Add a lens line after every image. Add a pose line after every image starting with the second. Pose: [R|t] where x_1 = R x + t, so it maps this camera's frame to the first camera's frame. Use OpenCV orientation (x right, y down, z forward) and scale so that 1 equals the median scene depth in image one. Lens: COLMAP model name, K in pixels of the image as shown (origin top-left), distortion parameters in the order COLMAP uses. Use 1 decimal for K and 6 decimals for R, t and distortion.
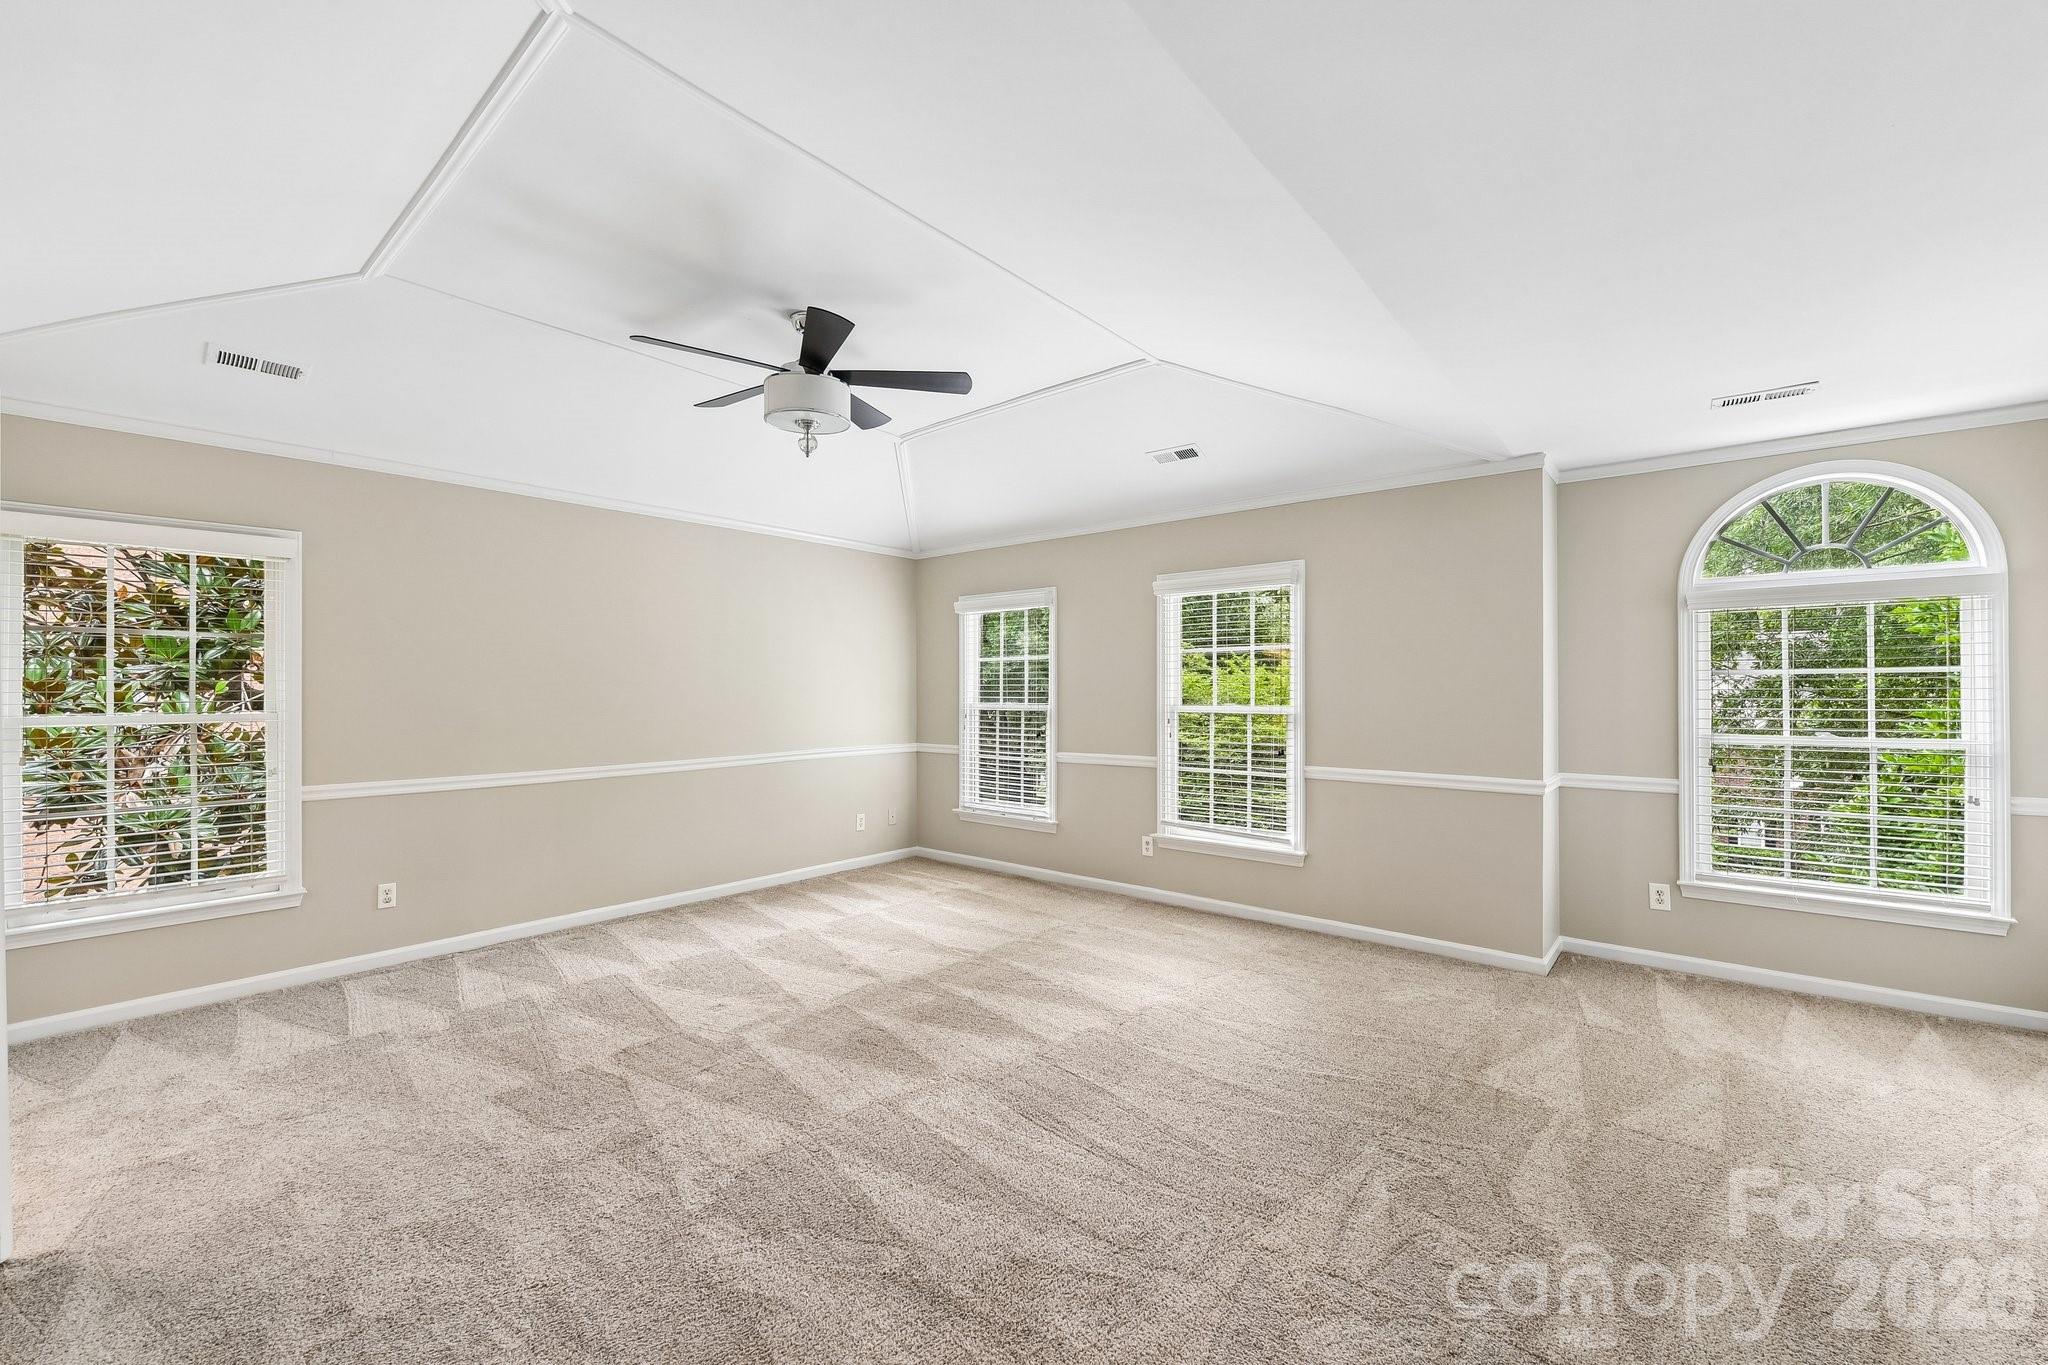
lens RADIAL K [[820.2, 0, 1025.9], [0, 820.2, 685.6], [0, 0, 1]] dist [0.000712, -0.001705]
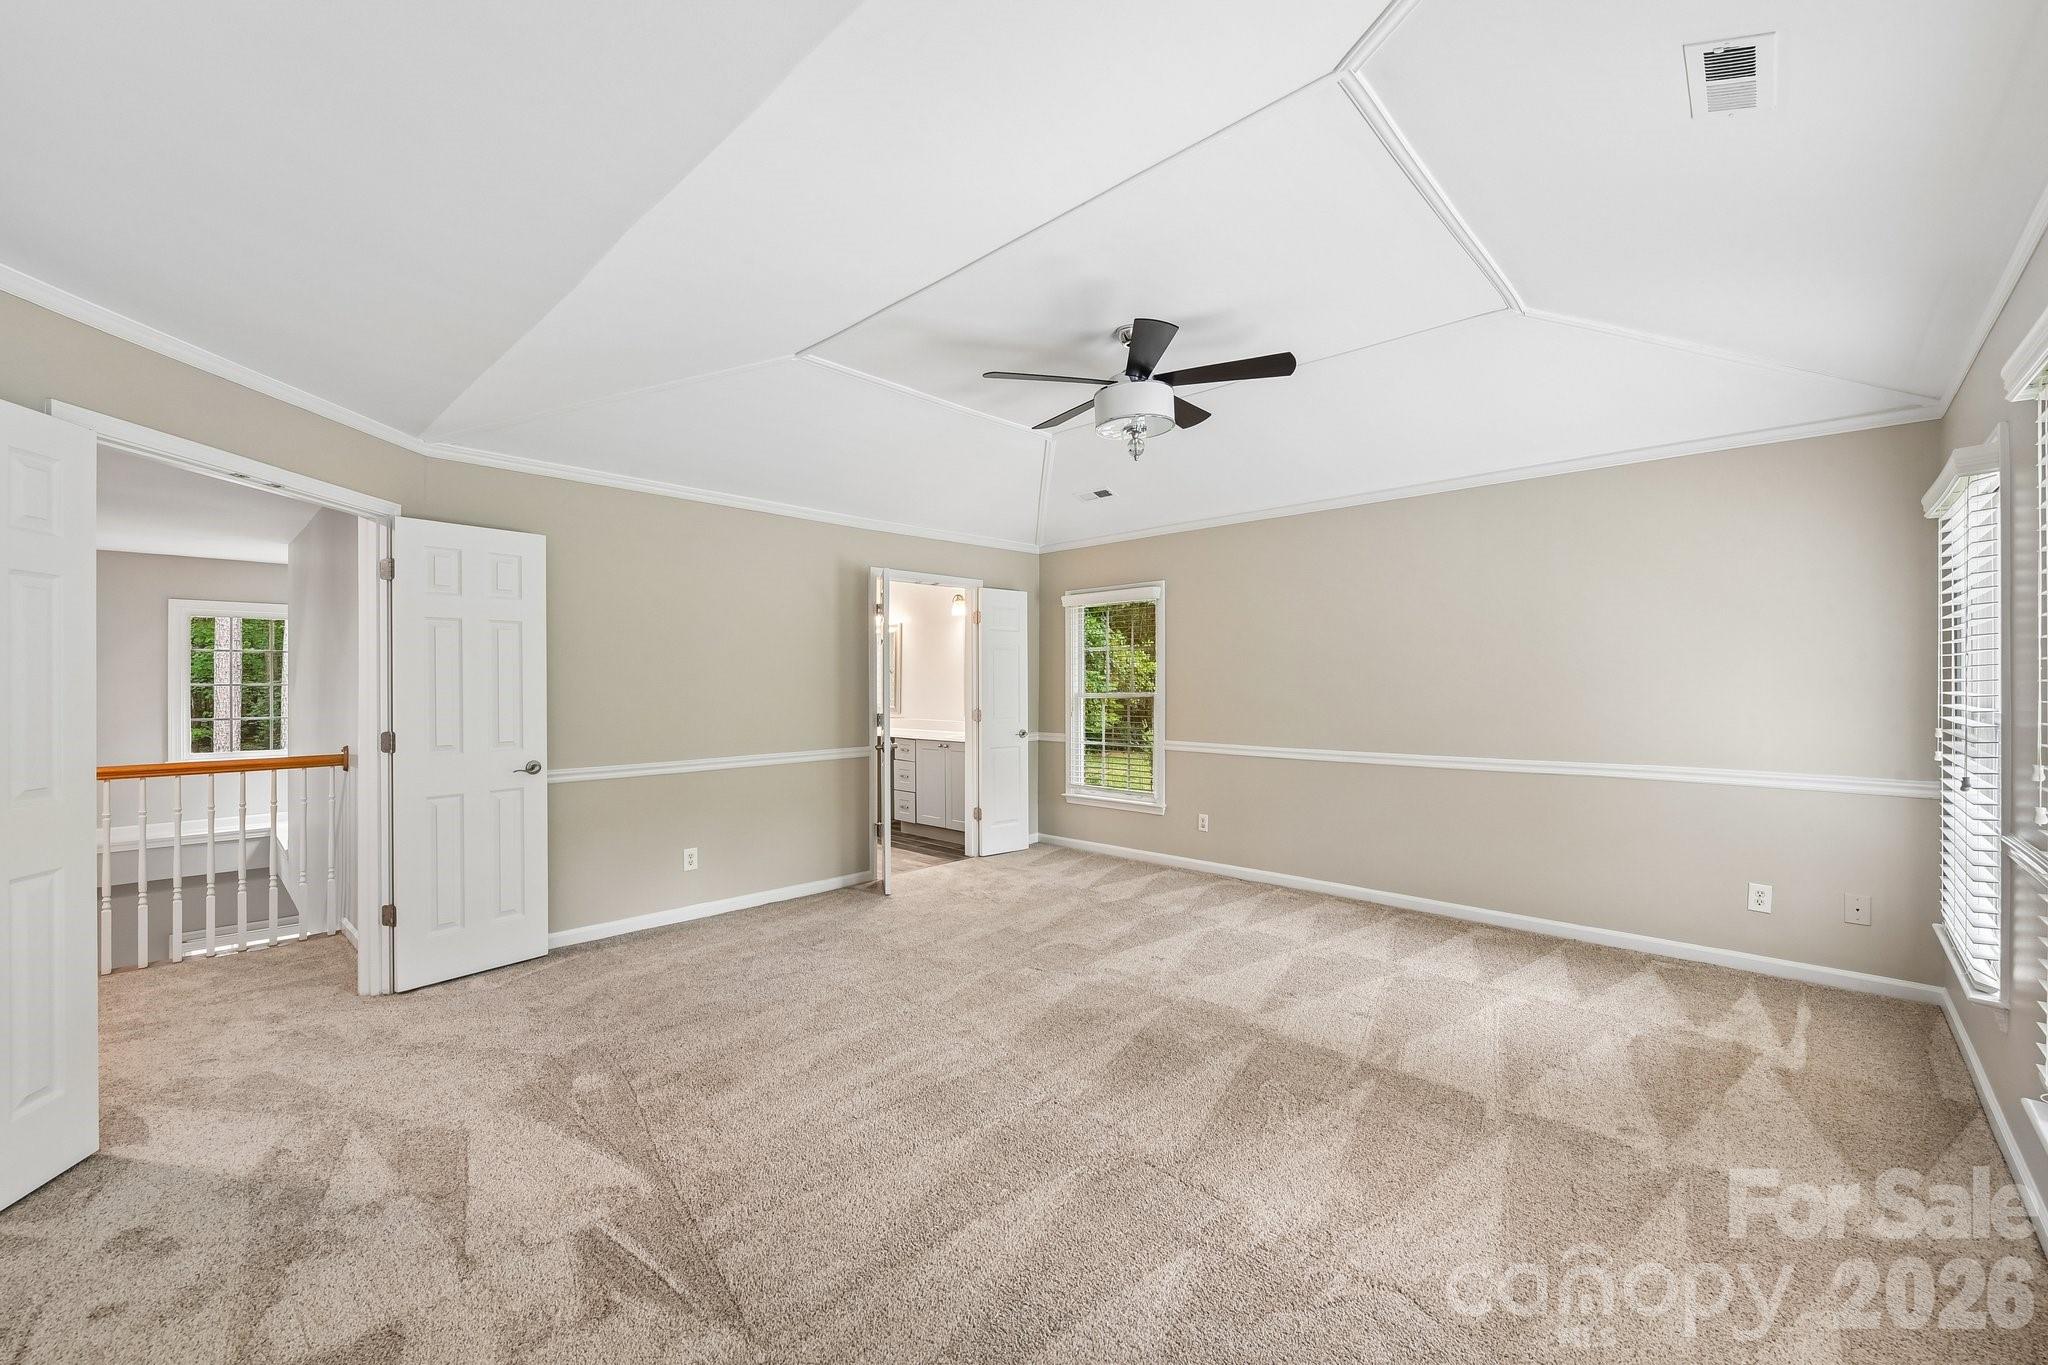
lens RADIAL K [[820.2, 0, 1017.5], [0, 820.2, 682.4], [0, 0, 1]] dist [0.000712, -0.001705]
pose [[-0.077728, 0.002660, -0.996971, 0.814891], [0.010480, 0.999943, 0.001851, 0.006096], [0.996919, -0.010304, -0.077752, 0.954782]]
